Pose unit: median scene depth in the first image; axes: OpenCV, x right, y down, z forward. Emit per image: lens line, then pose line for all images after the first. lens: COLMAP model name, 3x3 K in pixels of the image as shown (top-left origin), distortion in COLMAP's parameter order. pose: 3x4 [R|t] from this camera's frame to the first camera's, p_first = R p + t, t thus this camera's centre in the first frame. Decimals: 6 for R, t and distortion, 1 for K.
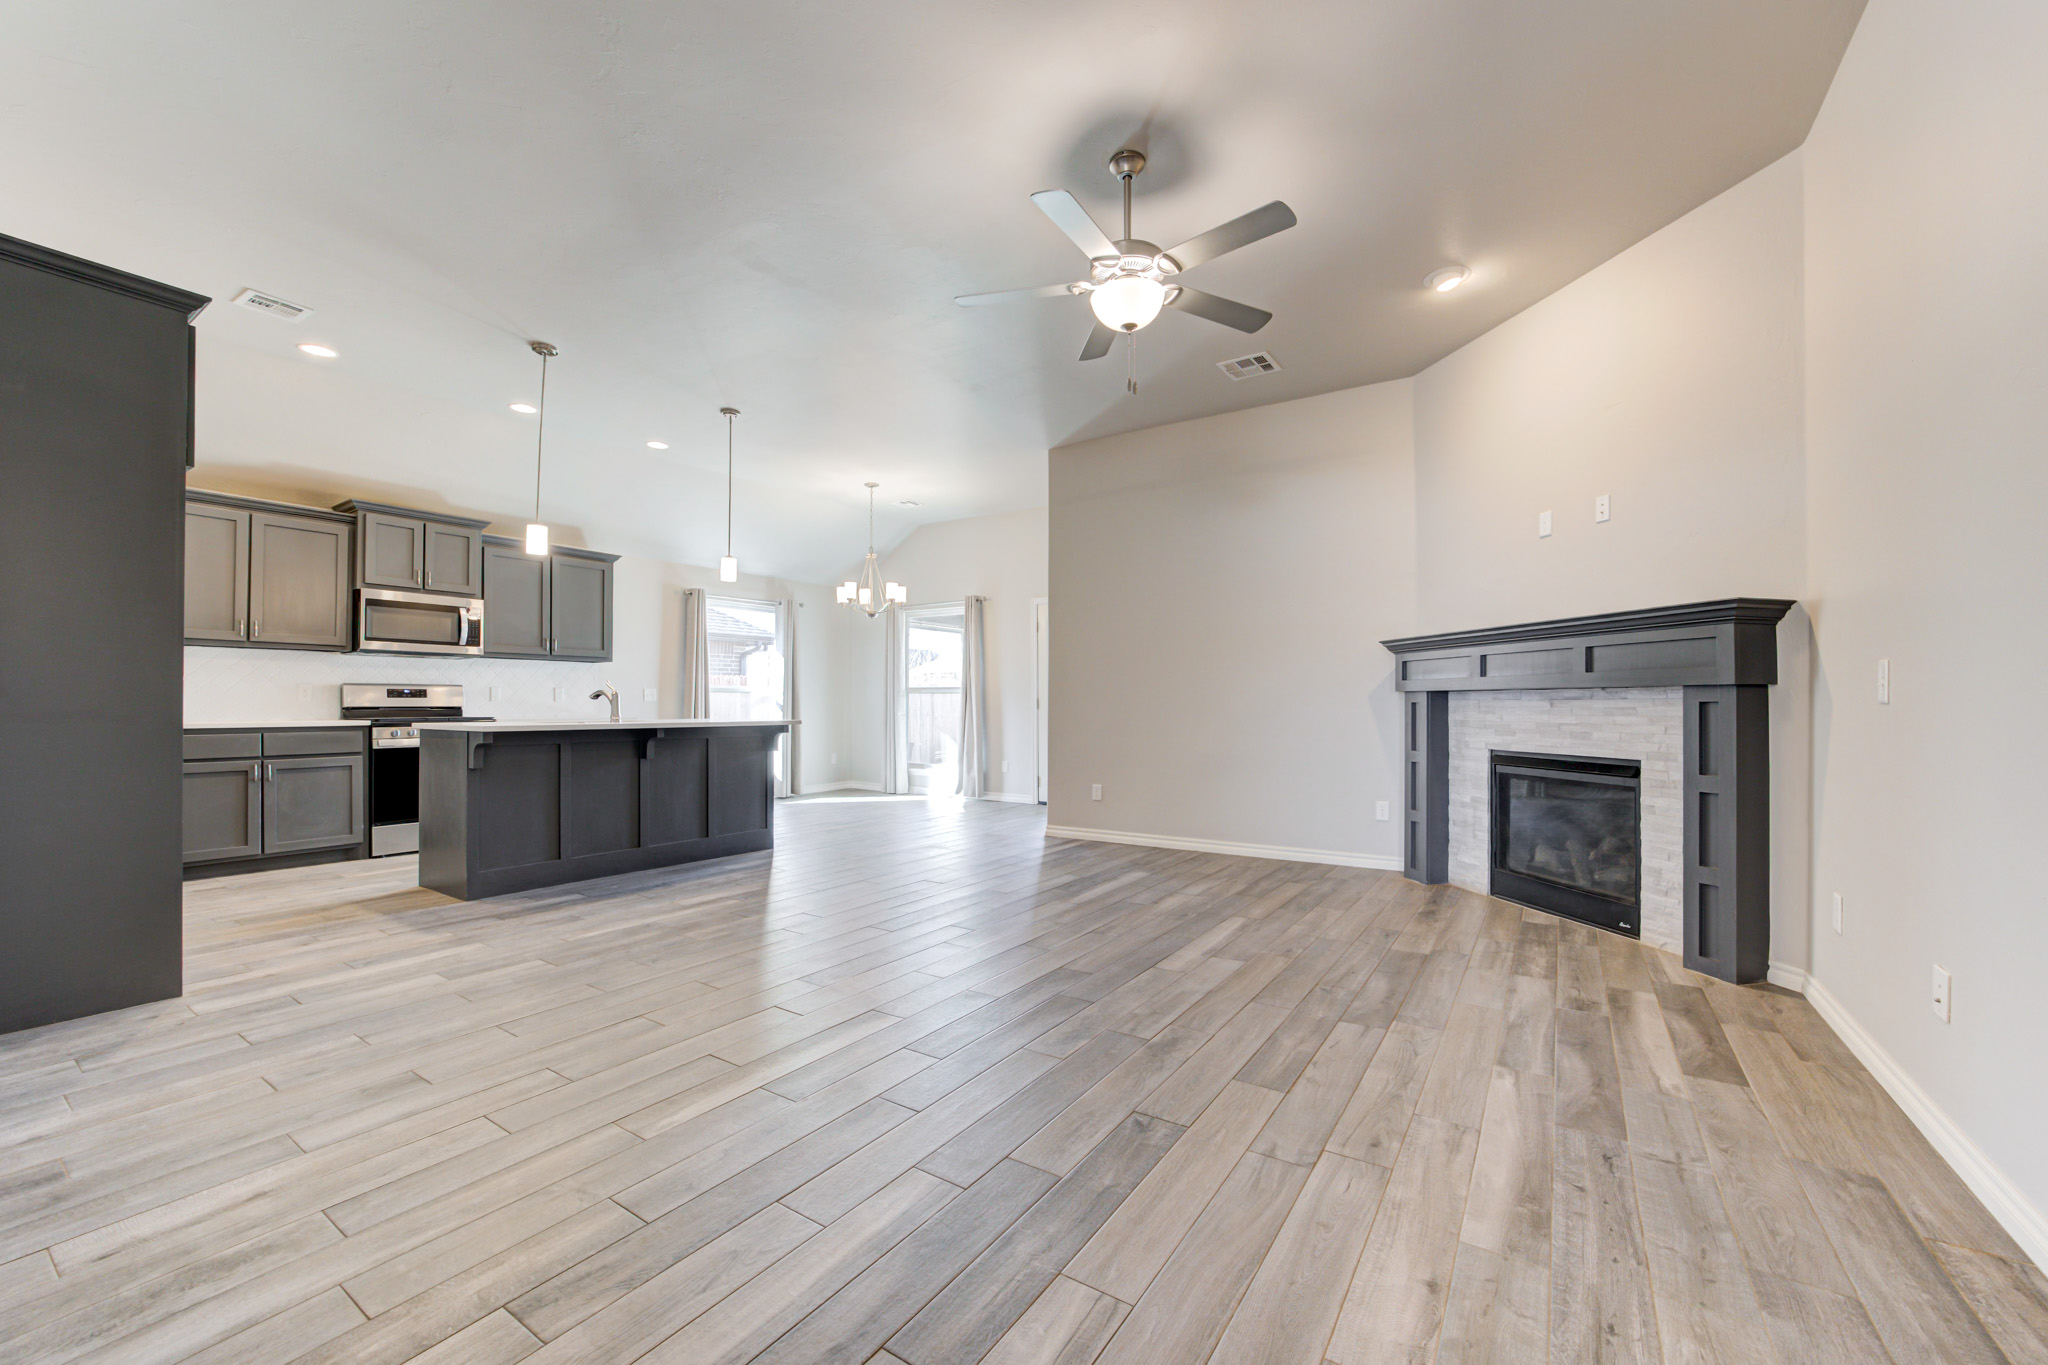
lens RADIAL K [[813.8, 0, 1045.1], [0, 813.8, 702.6], [0, 0, 1]] dist [-0.013623, 0.000295]
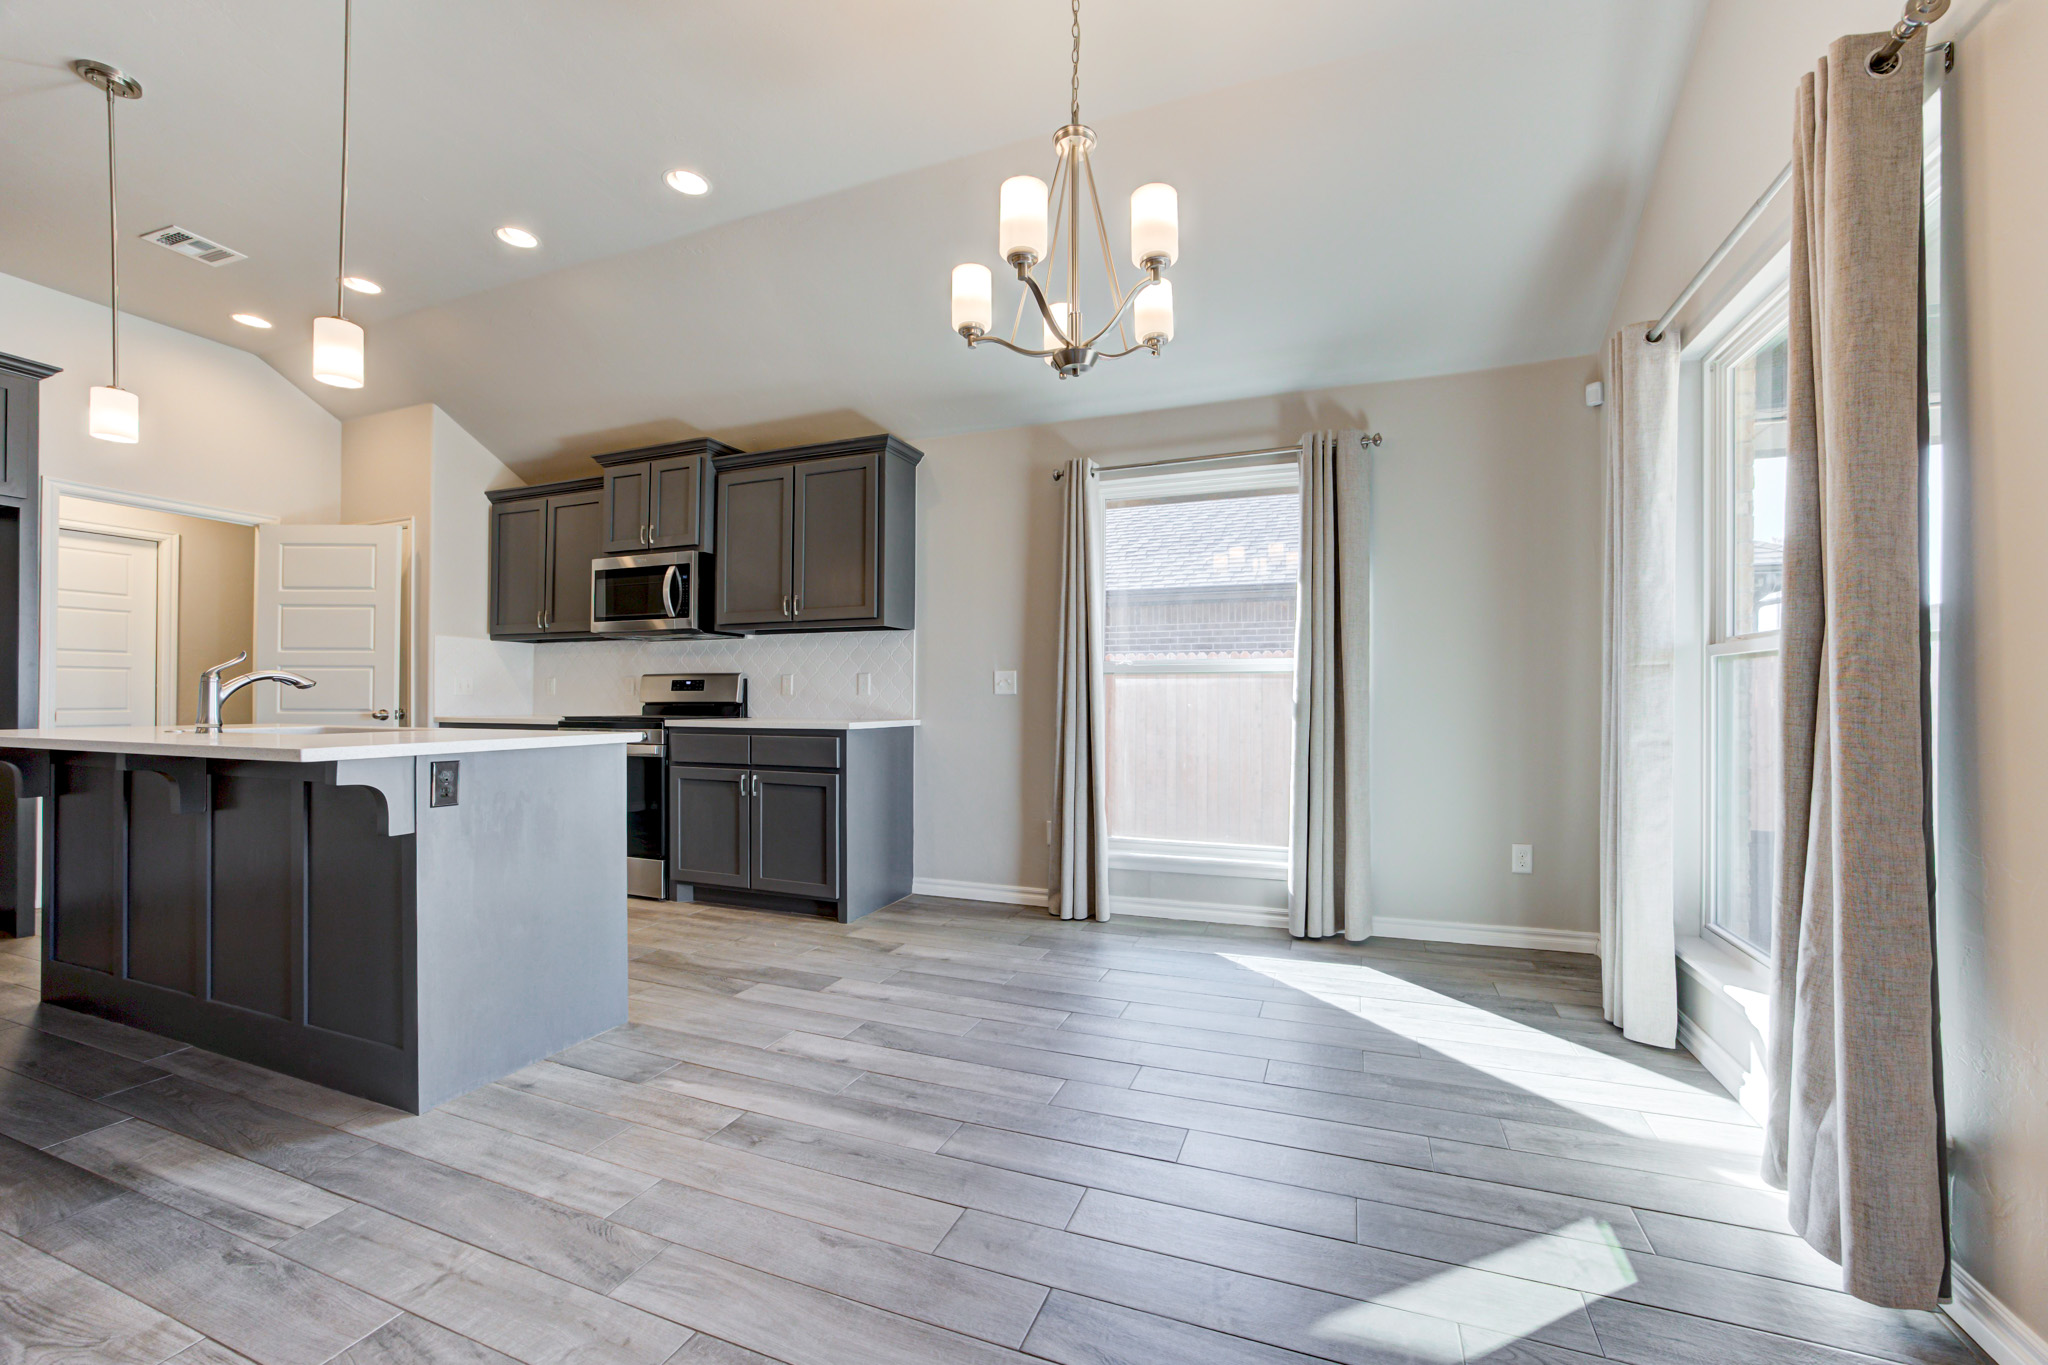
lens RADIAL K [[809.8, 0, 1044.4], [0, 809.8, 696.3], [0, 0, 1]] dist [-0.044952, 0.014950]
pose [[0.207748, -0.004776, -0.978171, 0.059985], [-0.000465, 0.999987, -0.004981, 0.003366], [0.978182, 0.001490, 0.207744, 1.488162]]
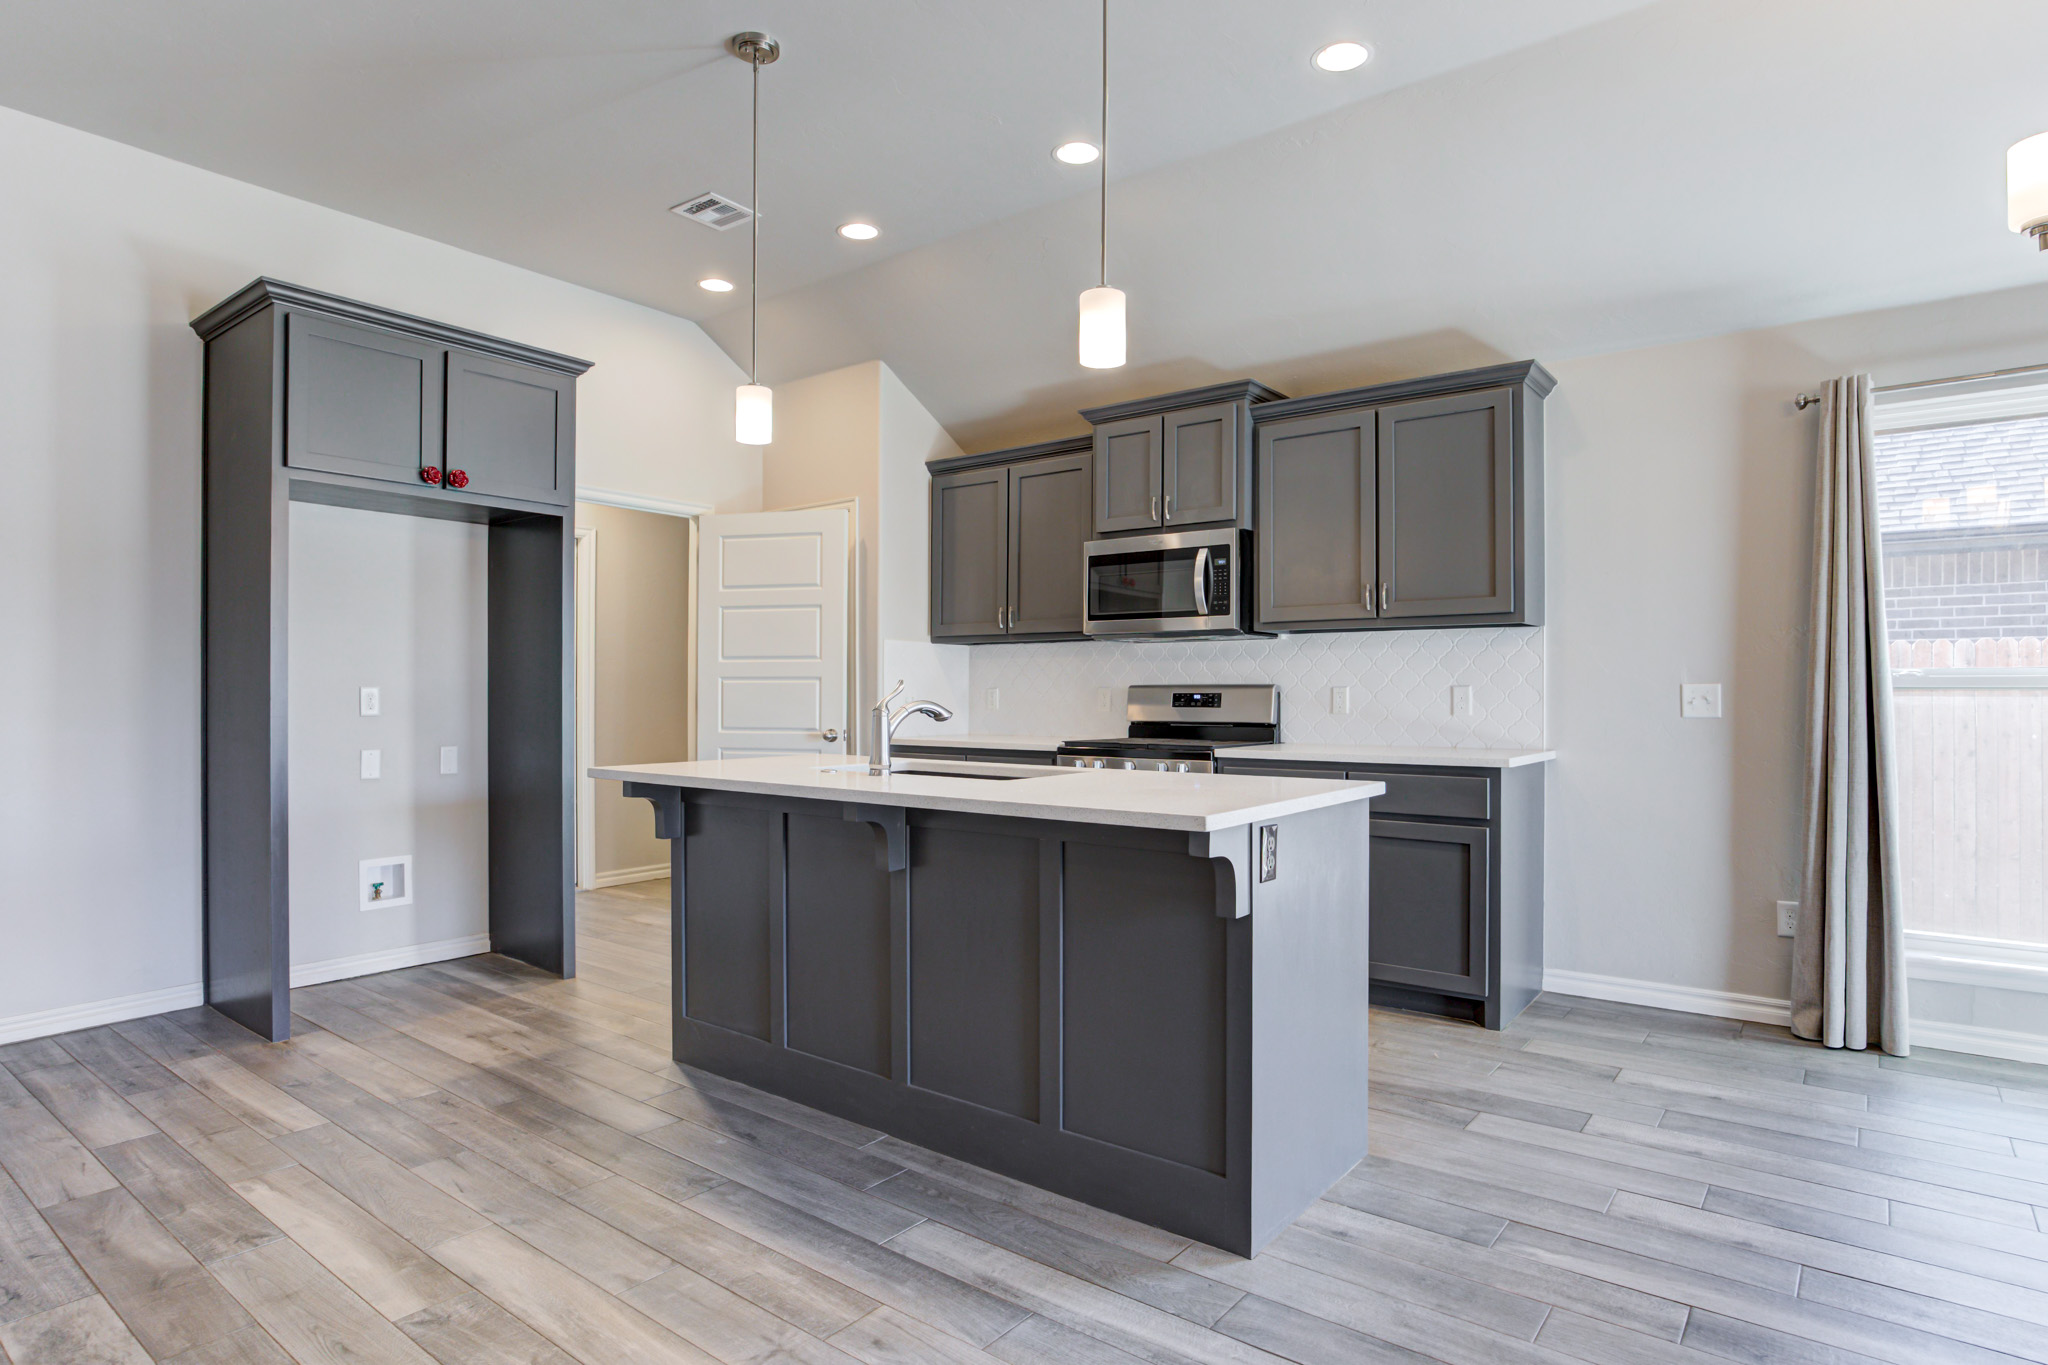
lens RADIAL K [[1105.7, 0, 1036.6], [0, 1105.7, 687.0], [0, 0, 1]] dist [-0.045047, 0.023926]
pose [[-0.078682, -0.006459, -0.996879, 0.061370], [0.000791, 0.999978, -0.006542, -0.020711], [0.996899, -0.001303, -0.078675, 1.194988]]
